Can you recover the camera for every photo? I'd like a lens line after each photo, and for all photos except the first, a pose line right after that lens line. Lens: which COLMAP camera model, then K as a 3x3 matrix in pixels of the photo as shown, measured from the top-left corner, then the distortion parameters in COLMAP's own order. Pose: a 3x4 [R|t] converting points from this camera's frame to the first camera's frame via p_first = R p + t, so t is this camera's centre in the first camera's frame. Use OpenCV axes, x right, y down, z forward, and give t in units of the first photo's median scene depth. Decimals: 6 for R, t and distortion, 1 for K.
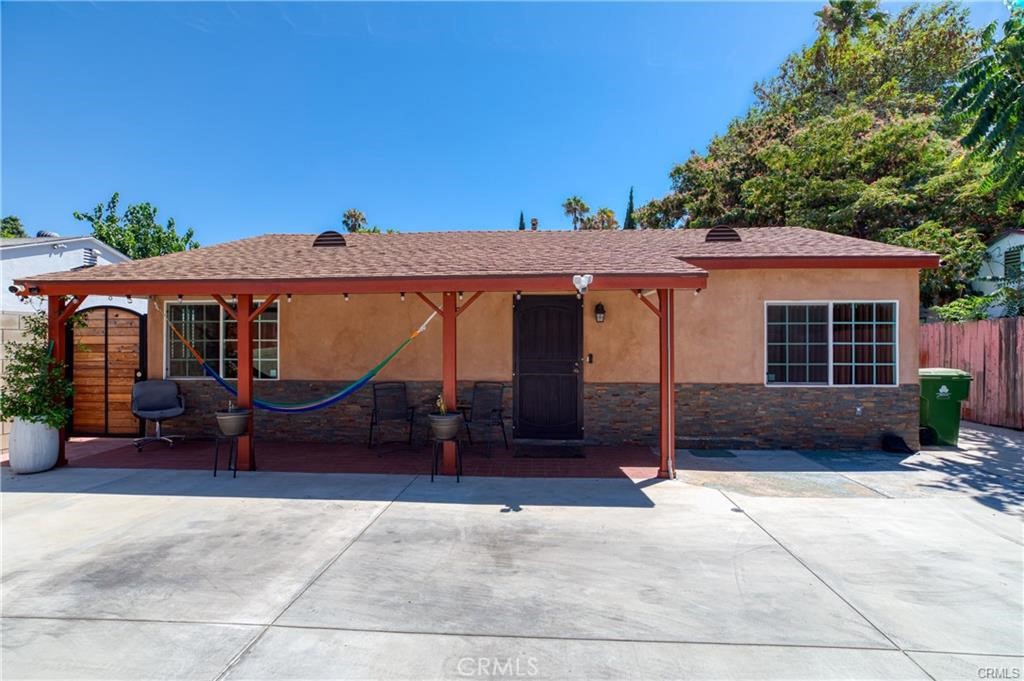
lens RADIAL K [[486.4, 0, 508.4], [0, 486.4, 345.2], [0, 0, 1]] dist [-0.004570, 0.001410]
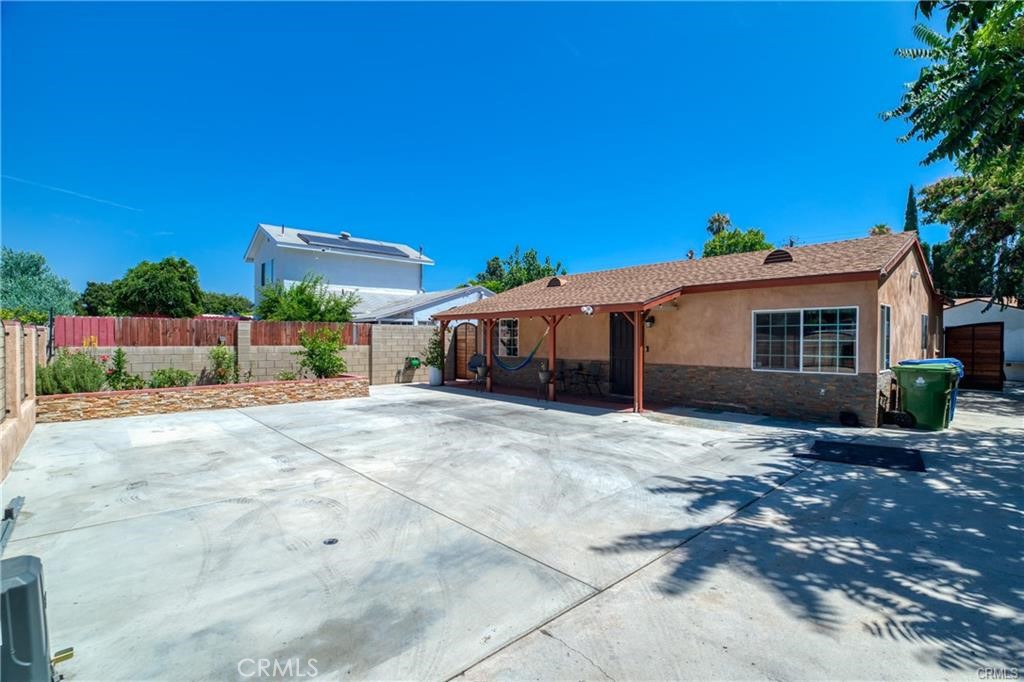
lens RADIAL K [[464.7, 0, 516.6], [0, 464.7, 341.3], [0, 0, 1]] dist [-0.021733, 0.000636]
pose [[0.719645, 0.006233, -0.694314, 0.973247], [-0.005741, 0.999979, 0.003027, -0.000528], [0.694318, 0.001807, 0.719666, -0.463758]]
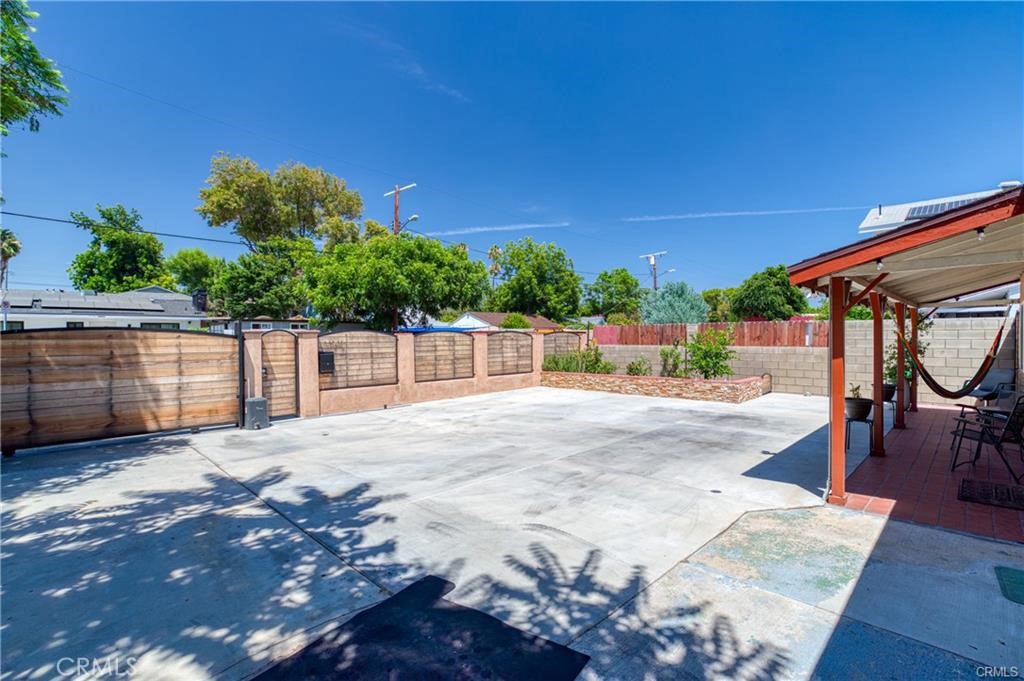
lens RADIAL K [[464.7, 0, 515.6], [0, 464.7, 340.1], [0, 0, 1]] dist [-0.021733, 0.000636]
pose [[-0.663769, 0.006586, -0.747908, 1.022226], [0.001289, 0.999970, 0.007662, -0.012949], [0.747936, 0.004122, -0.663758, 0.882509]]
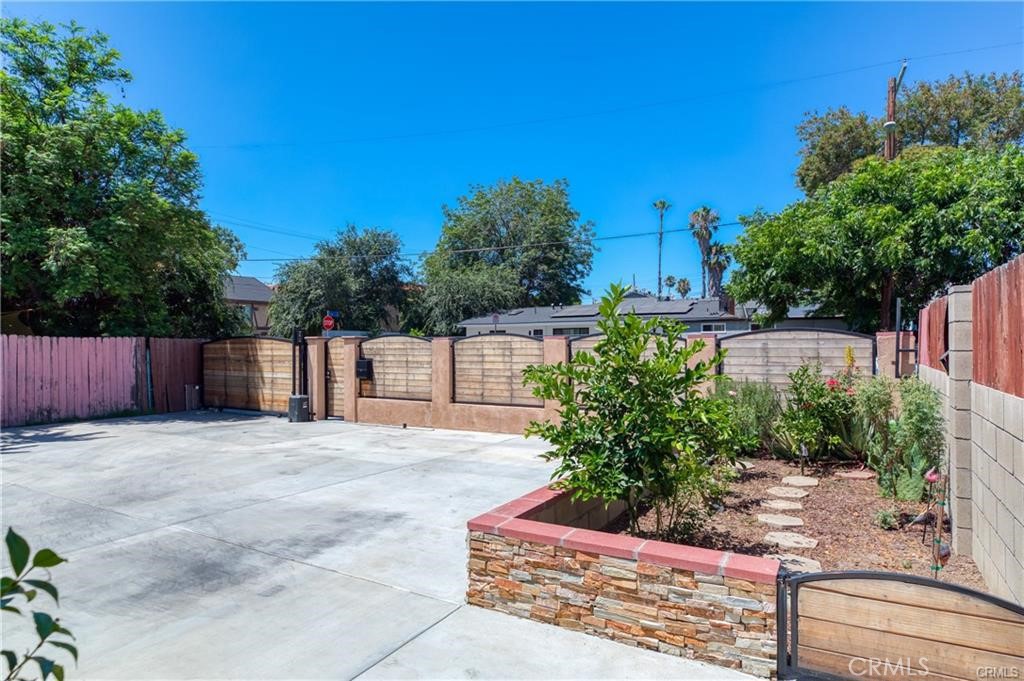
lens RADIAL K [[586.2, 0, 513.1], [0, 586.2, 342.9], [0, 0, 1]] dist [-0.003980, -0.000588]
pose [[-0.888077, 0.001304, 0.459692, -0.935638], [0.003396, 0.999987, 0.003724, -0.017105], [-0.459682, 0.004868, -0.888070, 0.851773]]
